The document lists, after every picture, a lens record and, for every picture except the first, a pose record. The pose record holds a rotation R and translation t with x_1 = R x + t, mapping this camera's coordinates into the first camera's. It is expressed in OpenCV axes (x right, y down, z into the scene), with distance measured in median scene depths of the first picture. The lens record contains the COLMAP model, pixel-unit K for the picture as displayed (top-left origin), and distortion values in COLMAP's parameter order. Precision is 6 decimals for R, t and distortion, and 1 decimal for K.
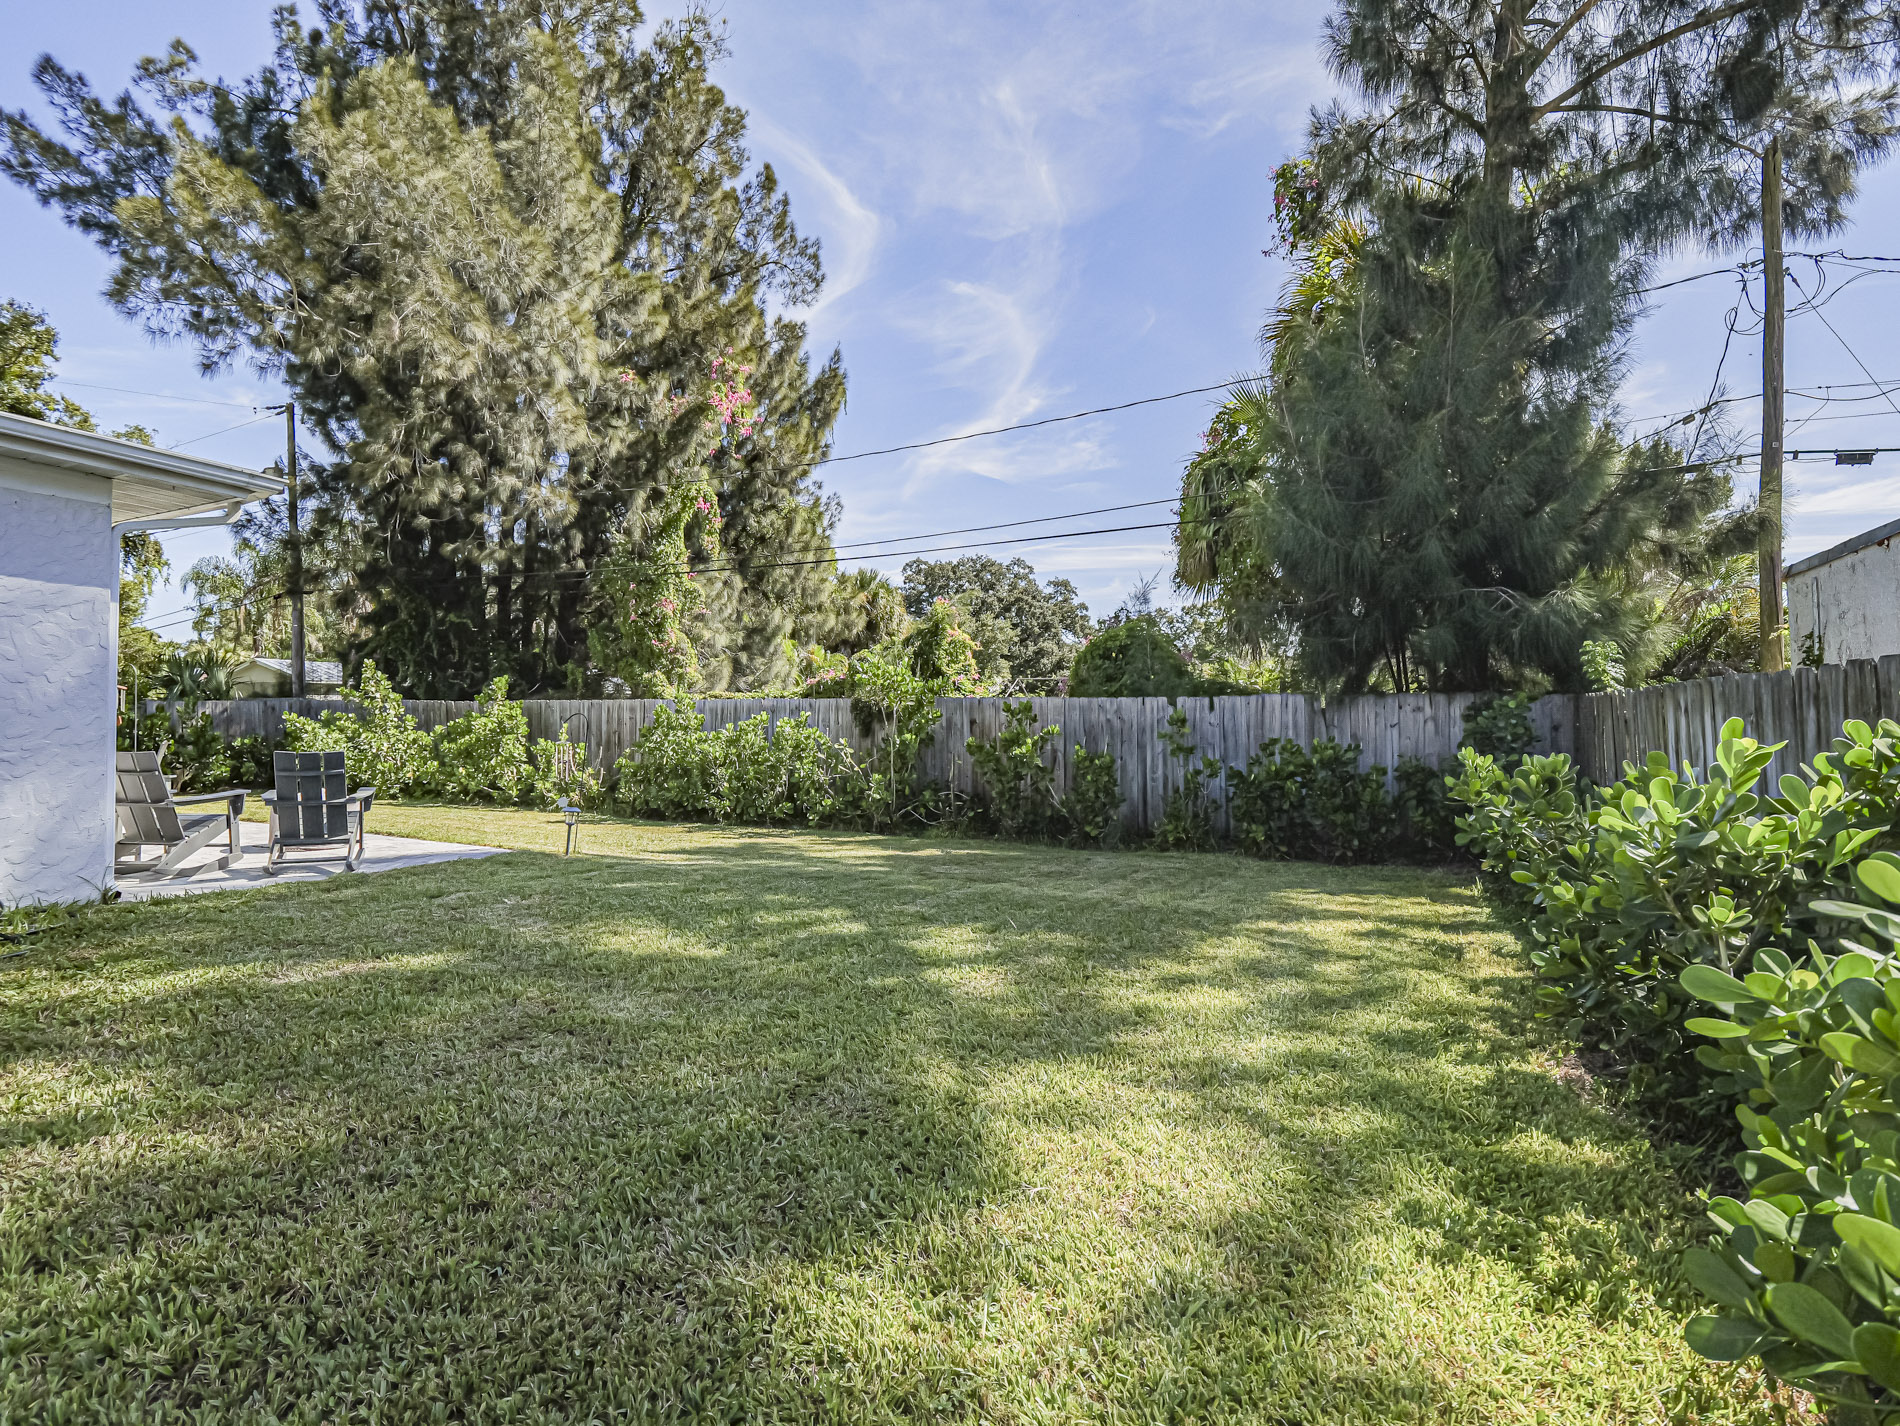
lens RADIAL K [[921.3, 0, 930.9], [0, 921.3, 690.1], [0, 0, 1]] dist [-0.003147, -0.001659]
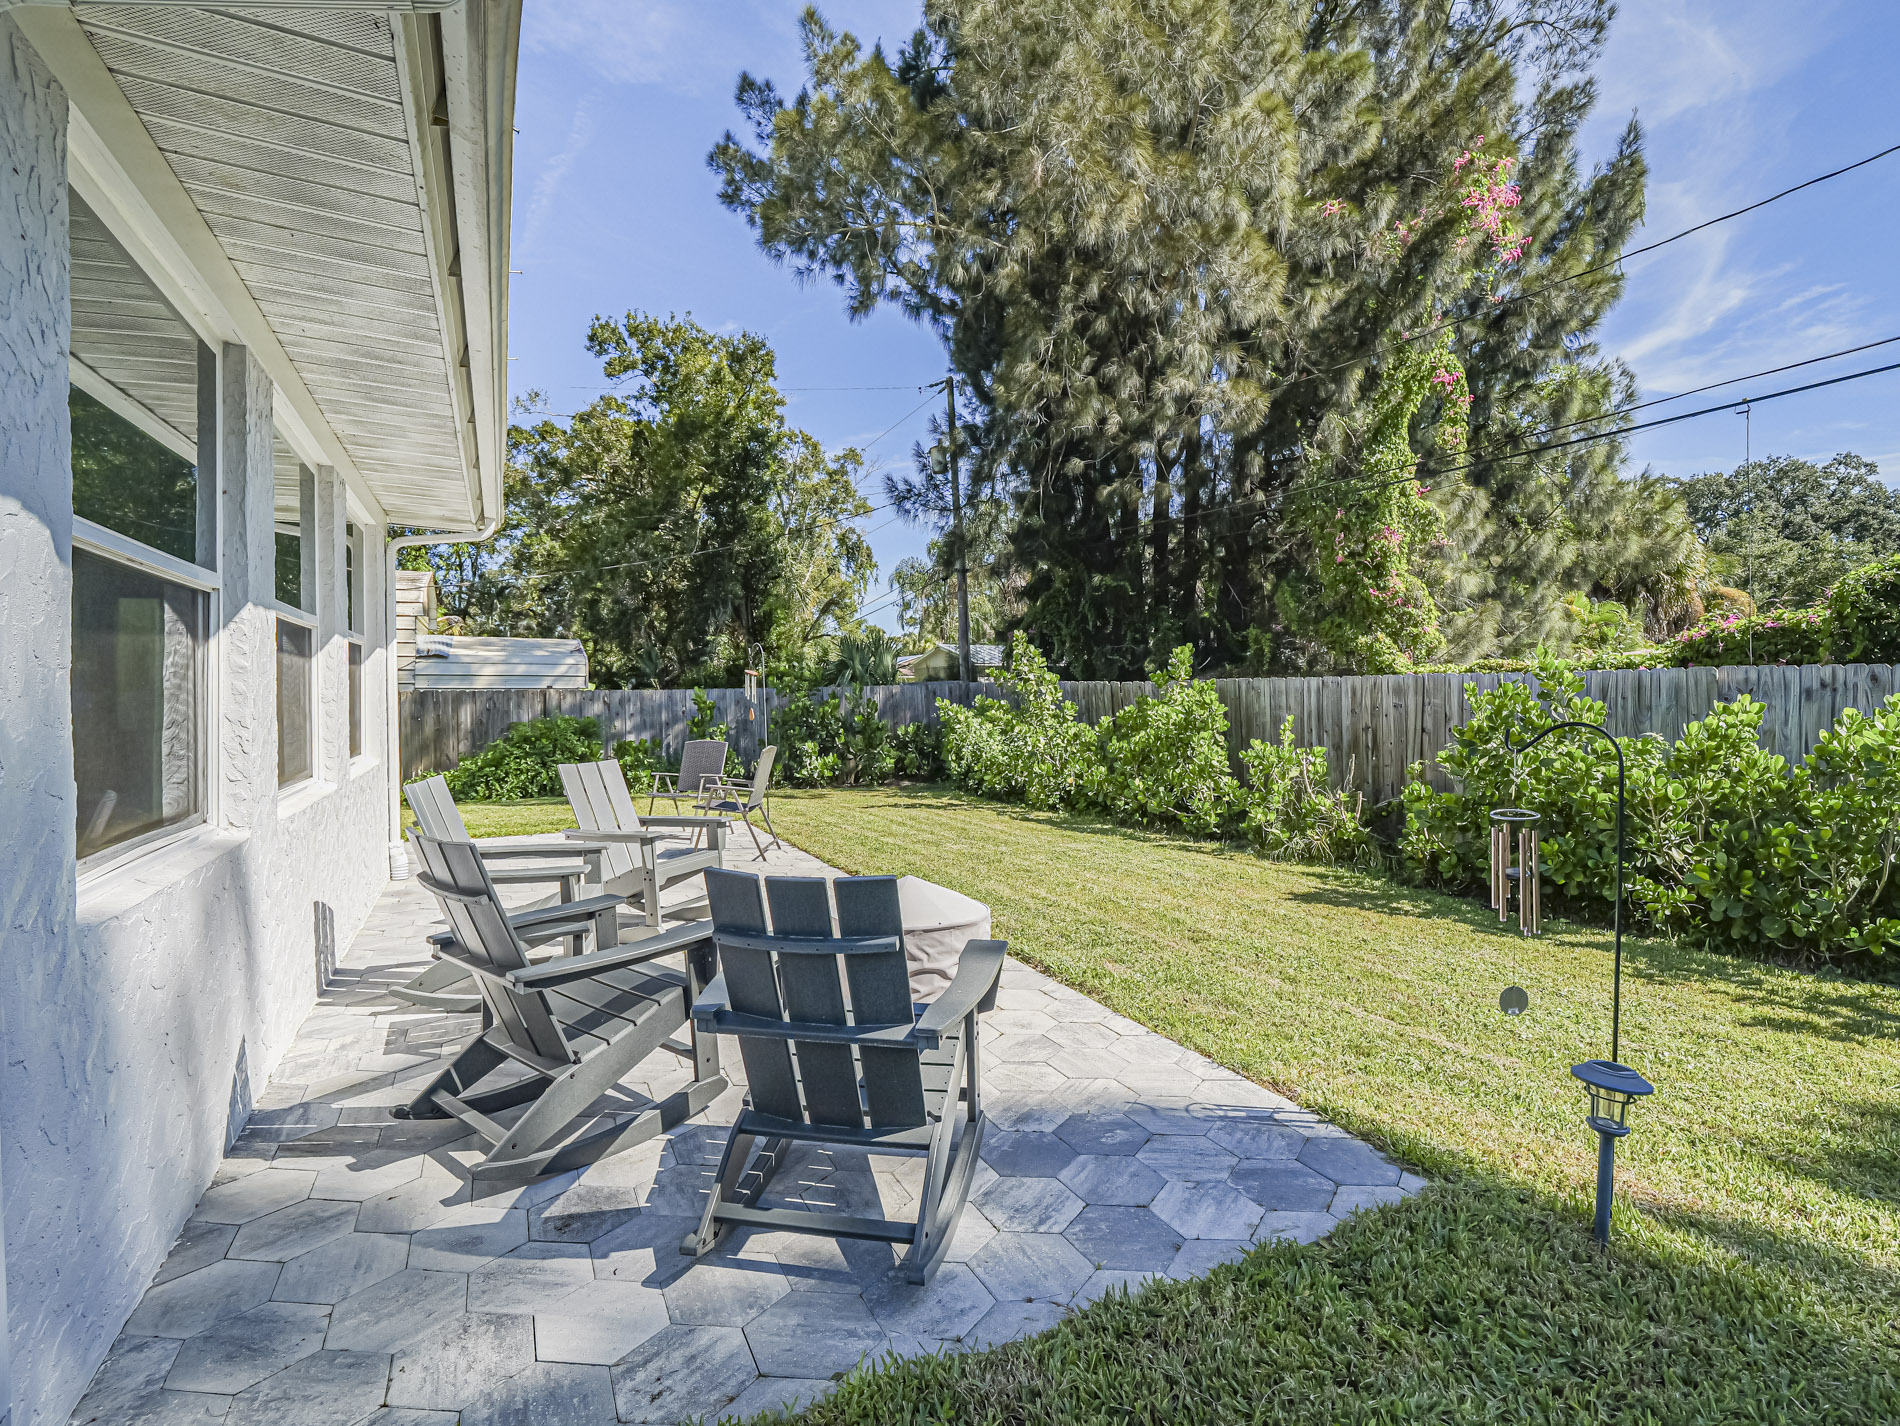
lens RADIAL K [[896.9, 0, 953.1], [0, 896.9, 697.8], [0, 0, 1]] dist [-0.022863, -0.000263]
pose [[0.803179, -0.007421, -0.595691, -0.160957], [0.028338, 0.999266, 0.025760, 0.001967], [0.595063, -0.037570, 0.802800, 0.277848]]
